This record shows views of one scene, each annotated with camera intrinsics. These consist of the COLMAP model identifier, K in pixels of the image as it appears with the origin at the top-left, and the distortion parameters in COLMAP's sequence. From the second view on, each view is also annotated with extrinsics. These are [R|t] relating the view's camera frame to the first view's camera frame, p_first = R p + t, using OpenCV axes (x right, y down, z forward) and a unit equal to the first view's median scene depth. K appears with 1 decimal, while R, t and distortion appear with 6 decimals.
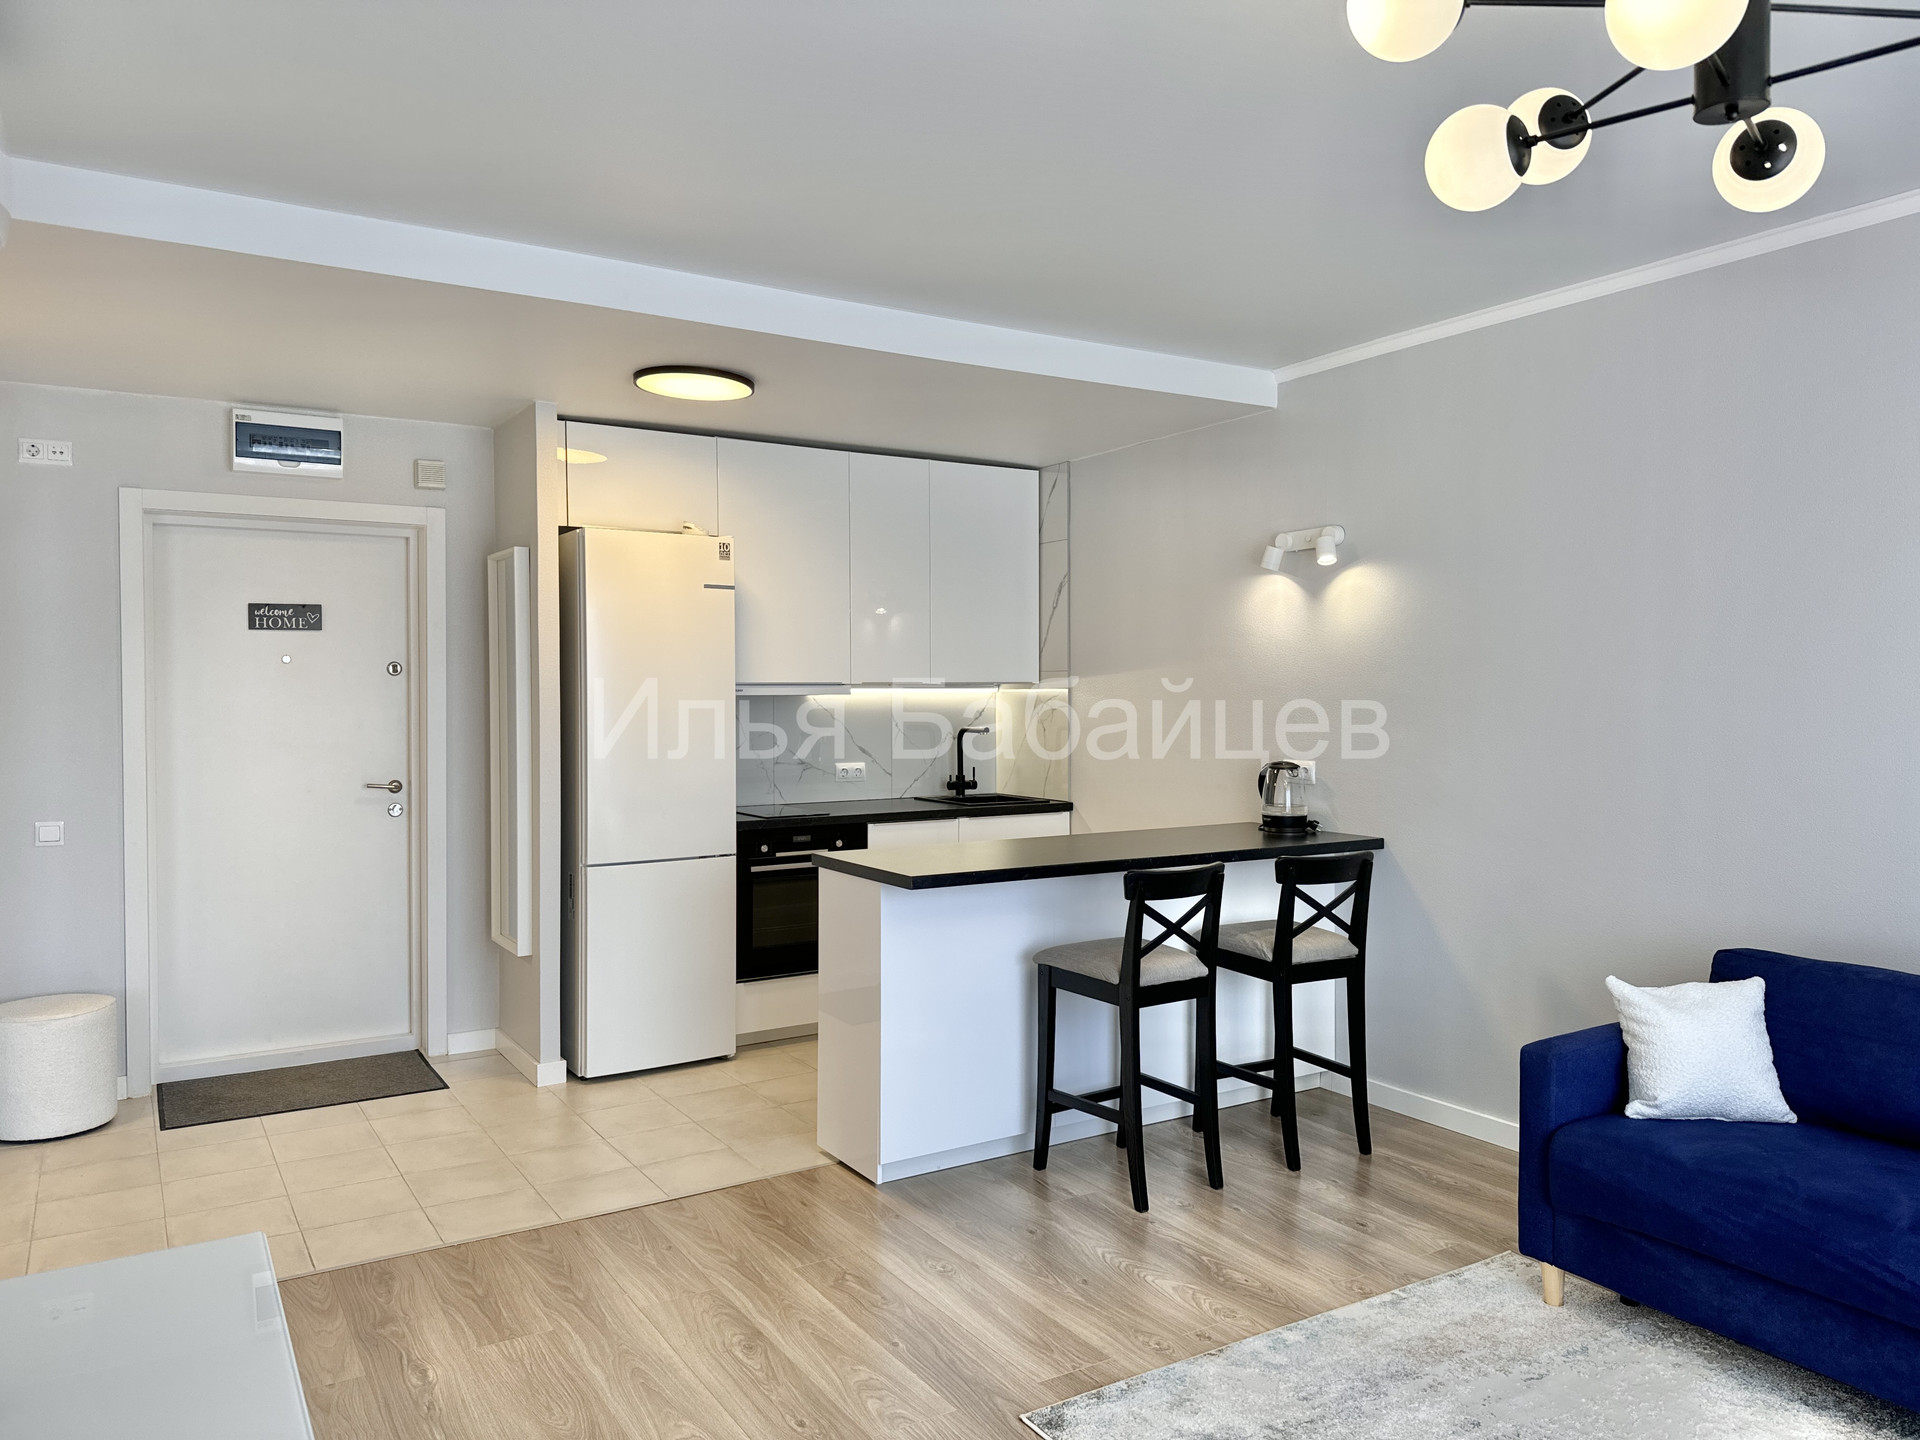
lens RADIAL K [[1347.6, 0, 955.3], [0, 1347.6, 709.5], [0, 0, 1]] dist [0.069337, -0.092643]
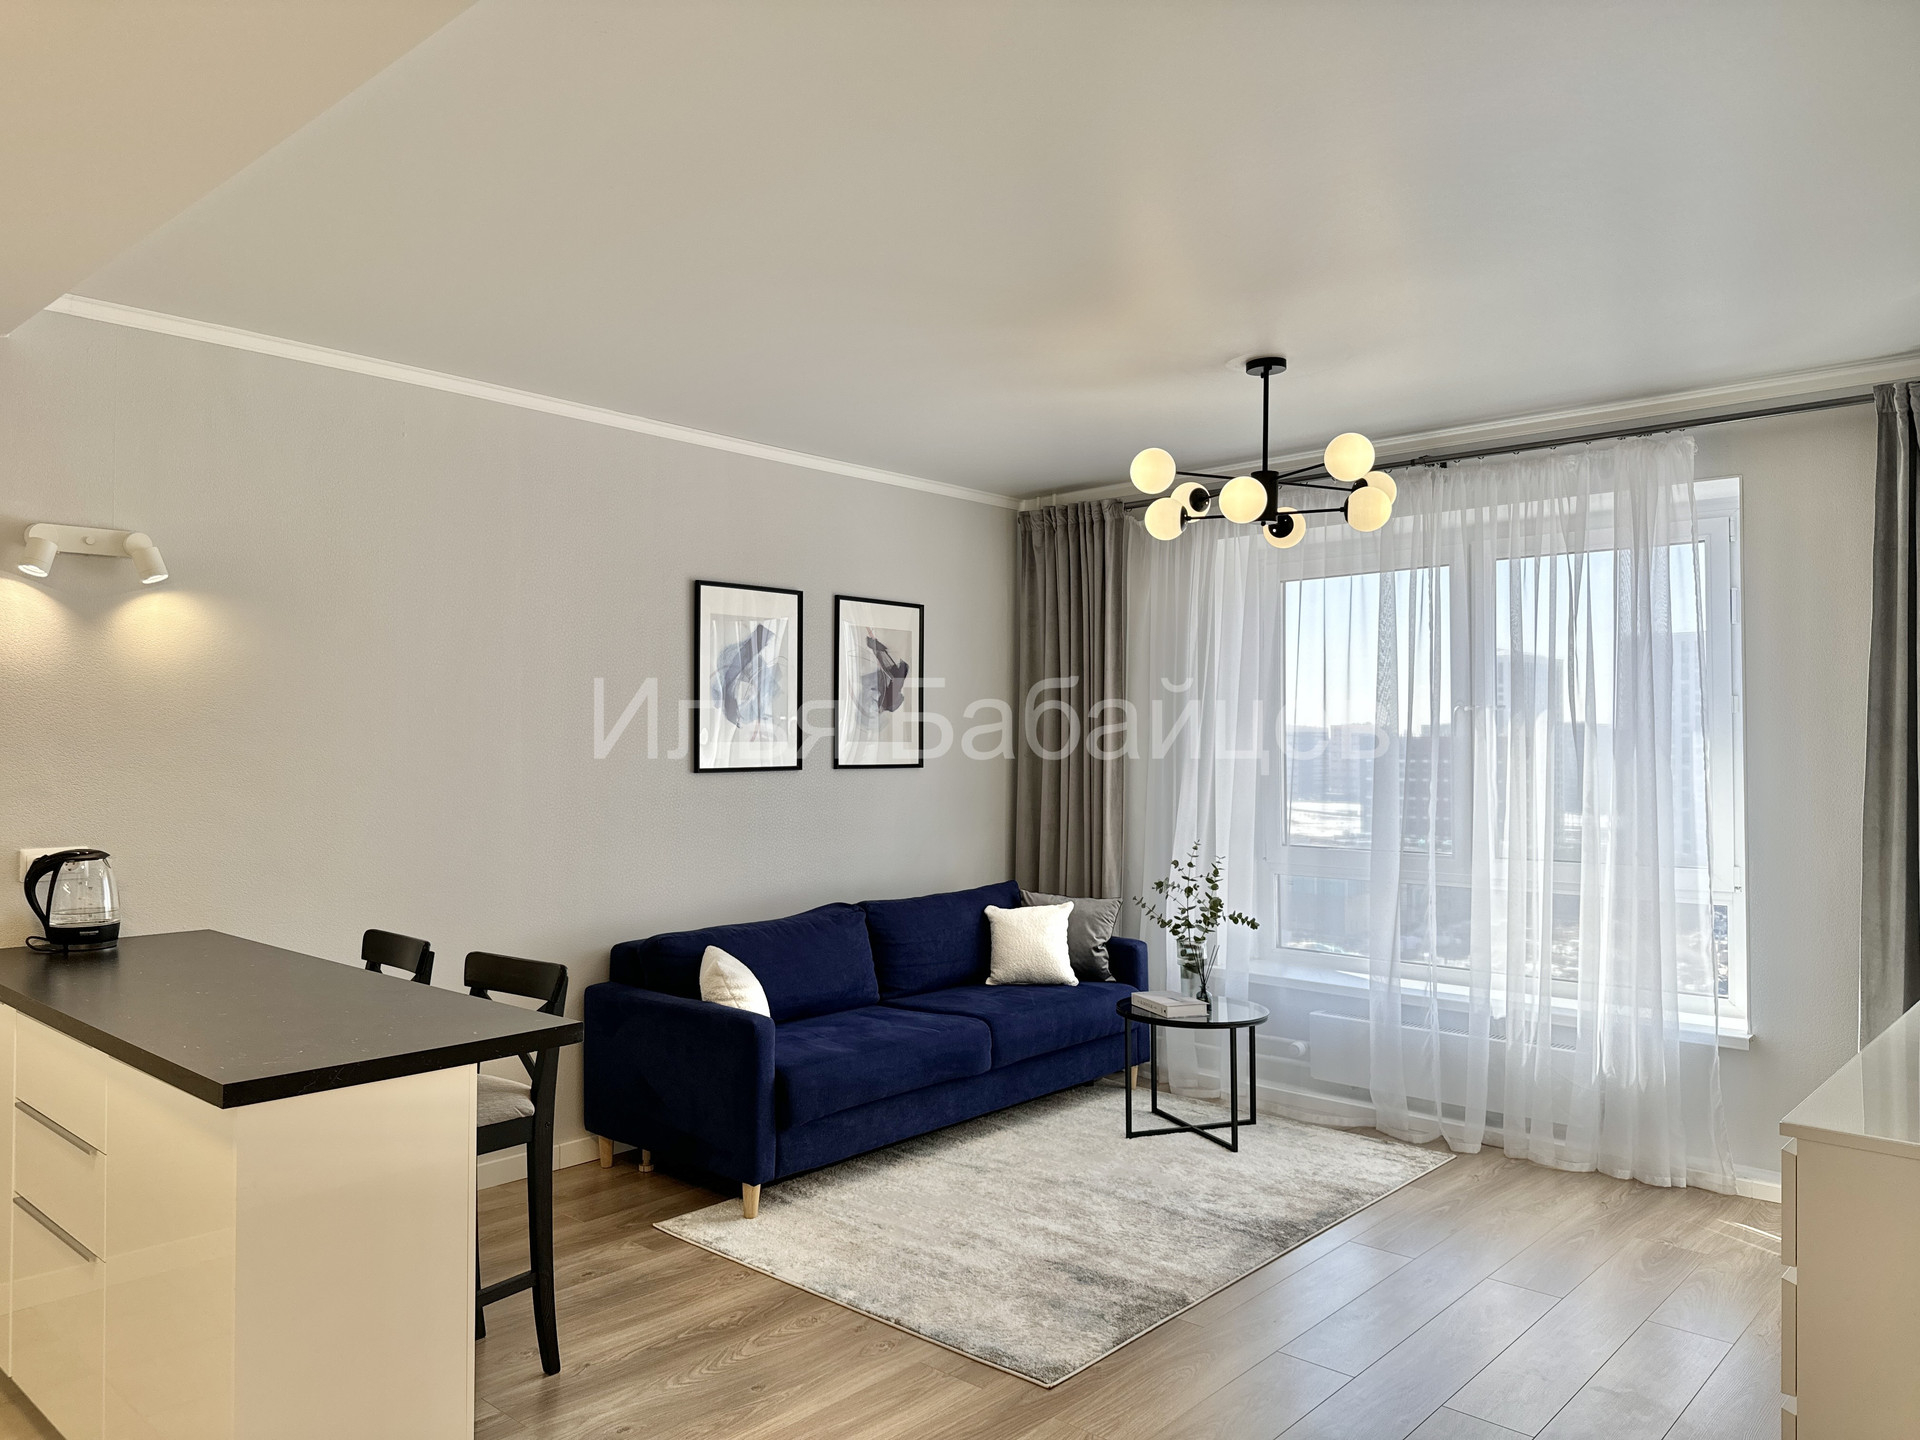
lens RADIAL K [[1347.6, 0, 923.4], [0, 1347.6, 708.8], [0, 0, 1]] dist [0.069337, -0.092643]
pose [[-0.264303, 0.023454, 0.964154, -0.562141], [0.013804, 0.999694, -0.020535, -0.013532], [-0.964341, 0.007881, -0.264546, 0.762027]]
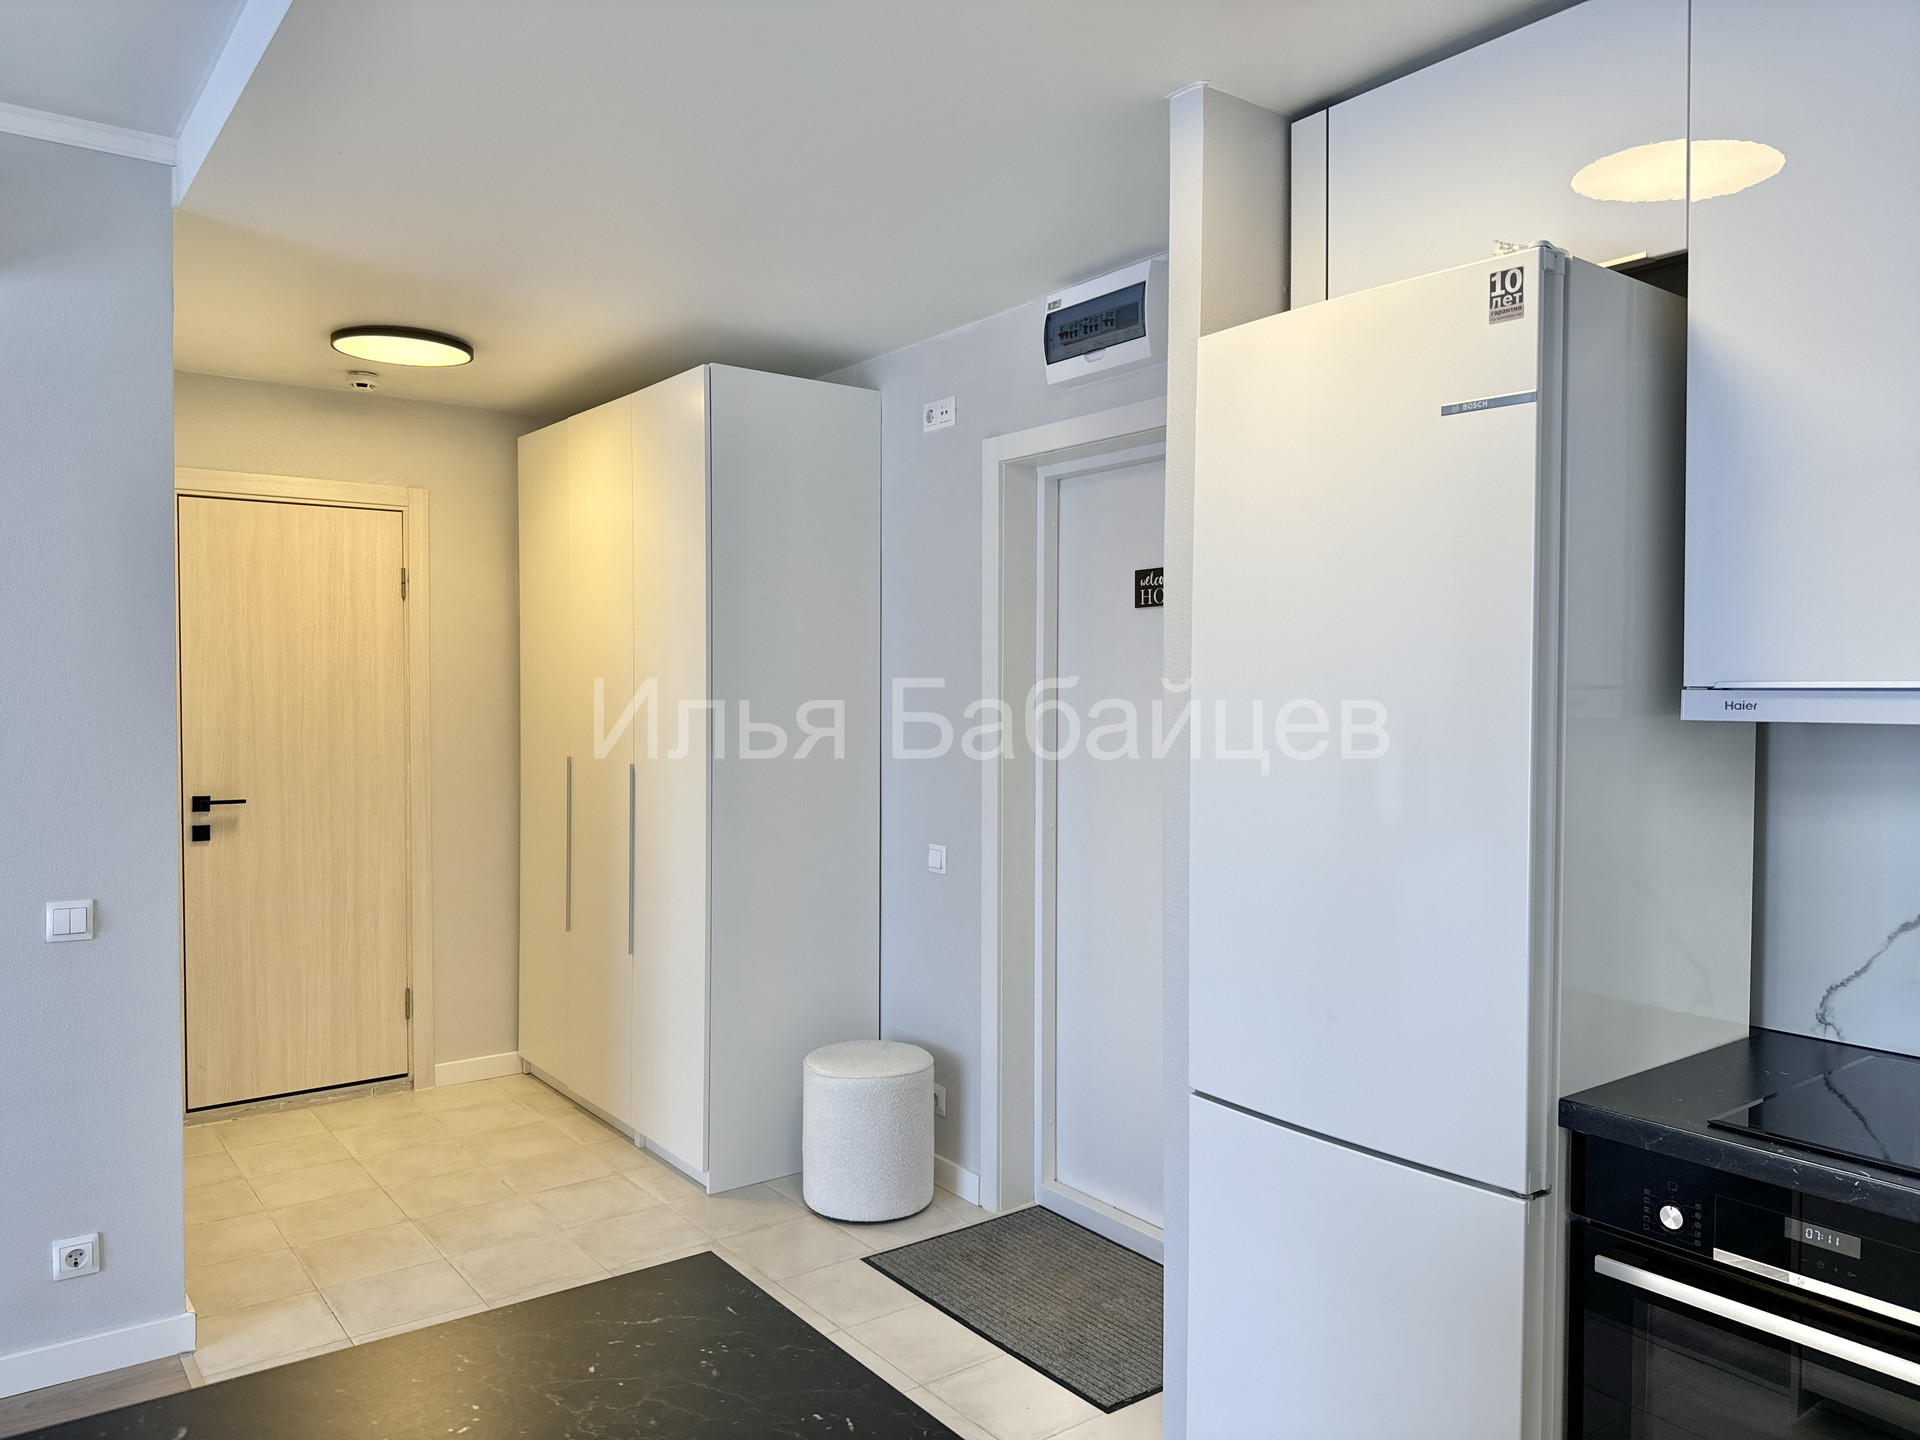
lens RADIAL K [[1347.6, 0, 920.8], [0, 1347.6, 716.3], [0, 0, 1]] dist [0.069337, -0.092643]
pose [[0.071368, 0.023239, -0.997179, 0.169964], [-0.018296, 0.999591, 0.021986, -0.017679], [0.997282, 0.016675, 0.071764, 0.882004]]
